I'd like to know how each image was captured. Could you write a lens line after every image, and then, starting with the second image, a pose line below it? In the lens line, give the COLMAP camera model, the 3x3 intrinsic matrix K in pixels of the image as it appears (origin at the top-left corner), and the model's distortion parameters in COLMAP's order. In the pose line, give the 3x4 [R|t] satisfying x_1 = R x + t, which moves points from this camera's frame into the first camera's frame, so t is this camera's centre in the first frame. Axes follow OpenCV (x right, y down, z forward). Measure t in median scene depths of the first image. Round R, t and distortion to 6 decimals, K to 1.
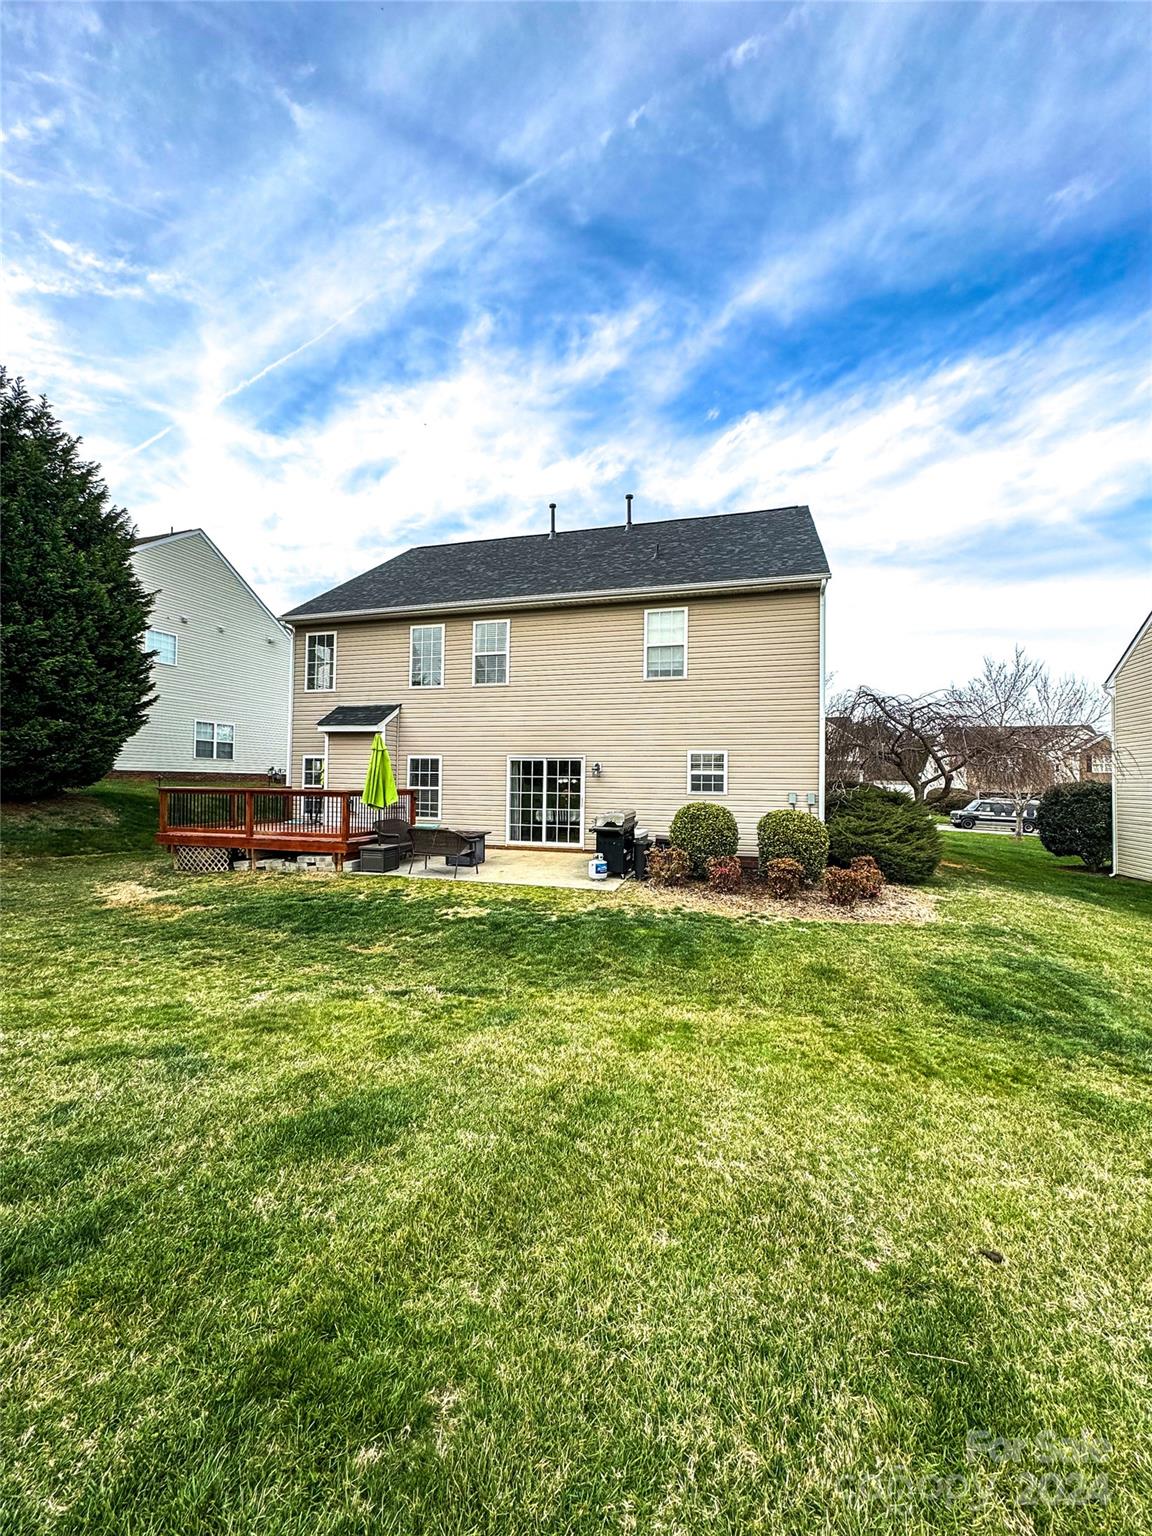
lens RADIAL K [[615.4, 0, 580.2], [0, 615.4, 767.6], [0, 0, 1]] dist [-0.000341, 0.000125]
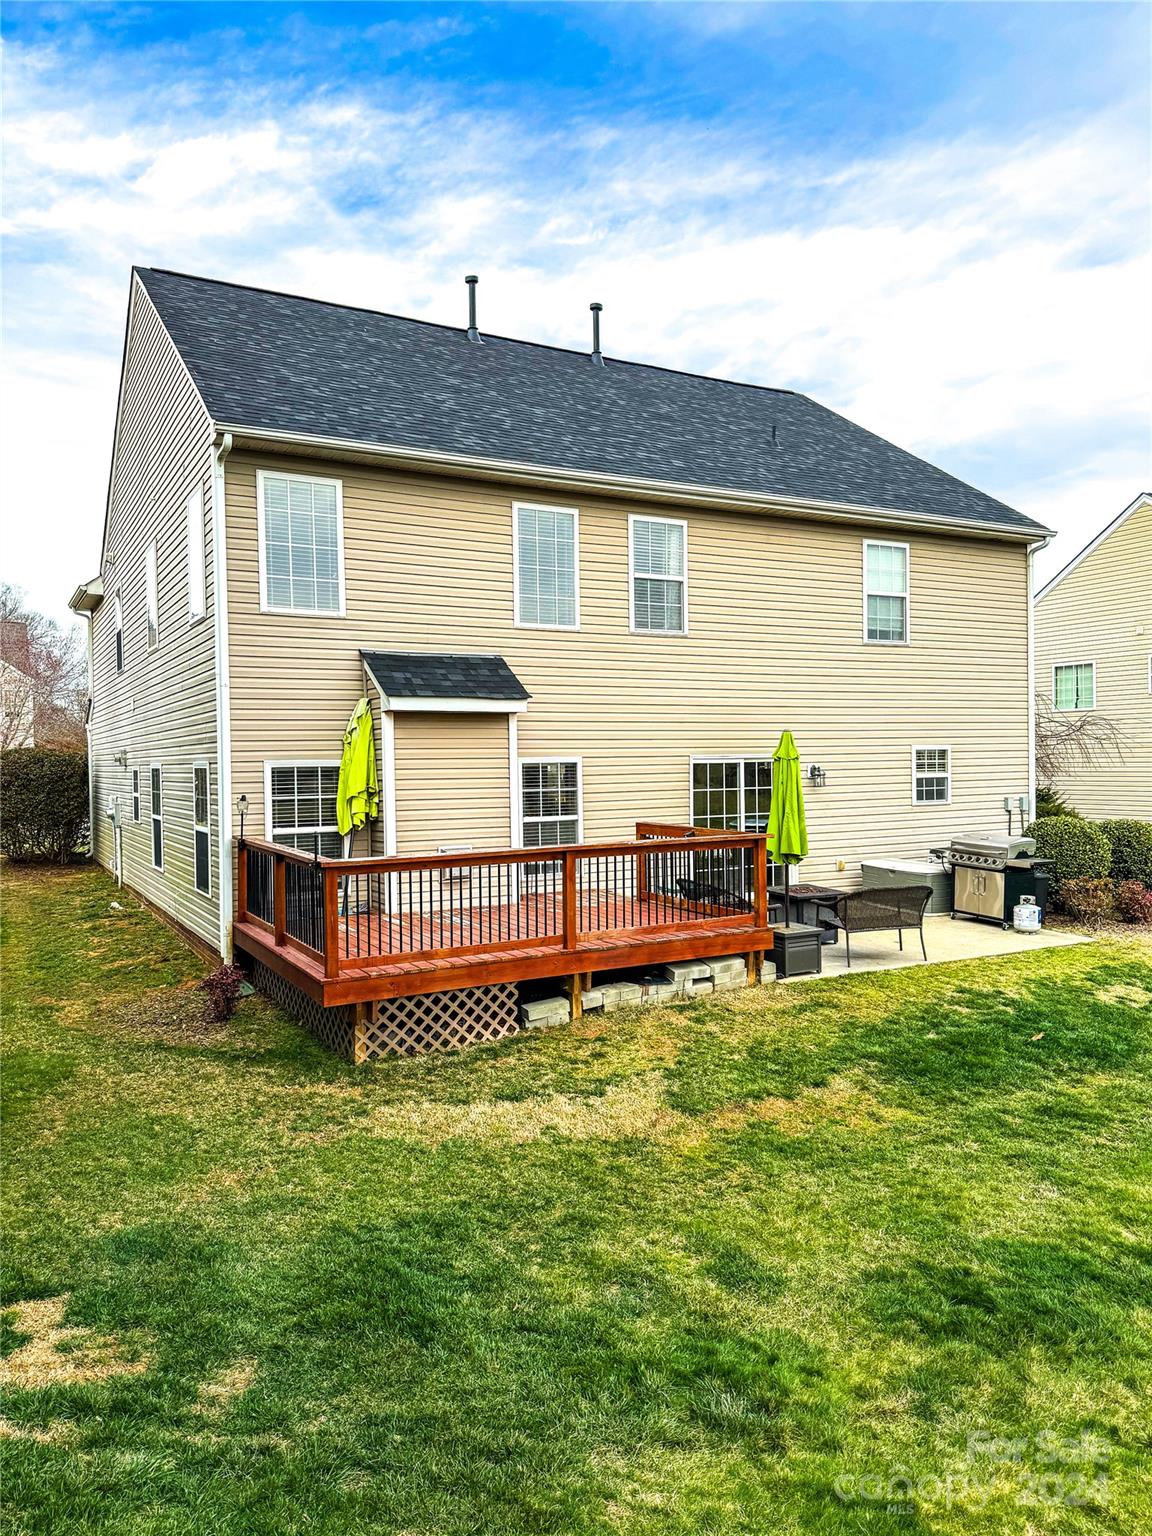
lens RADIAL K [[1081.3, 0, 576.0], [0, 1081.3, 768.0], [0, 0, 1]] dist [0.051922, -0.057223]
pose [[0.704588, -0.029585, 0.709000, -0.915438], [0.006889, 0.999369, 0.034855, -0.043563], [-0.709583, -0.019674, 0.704347, 0.345740]]
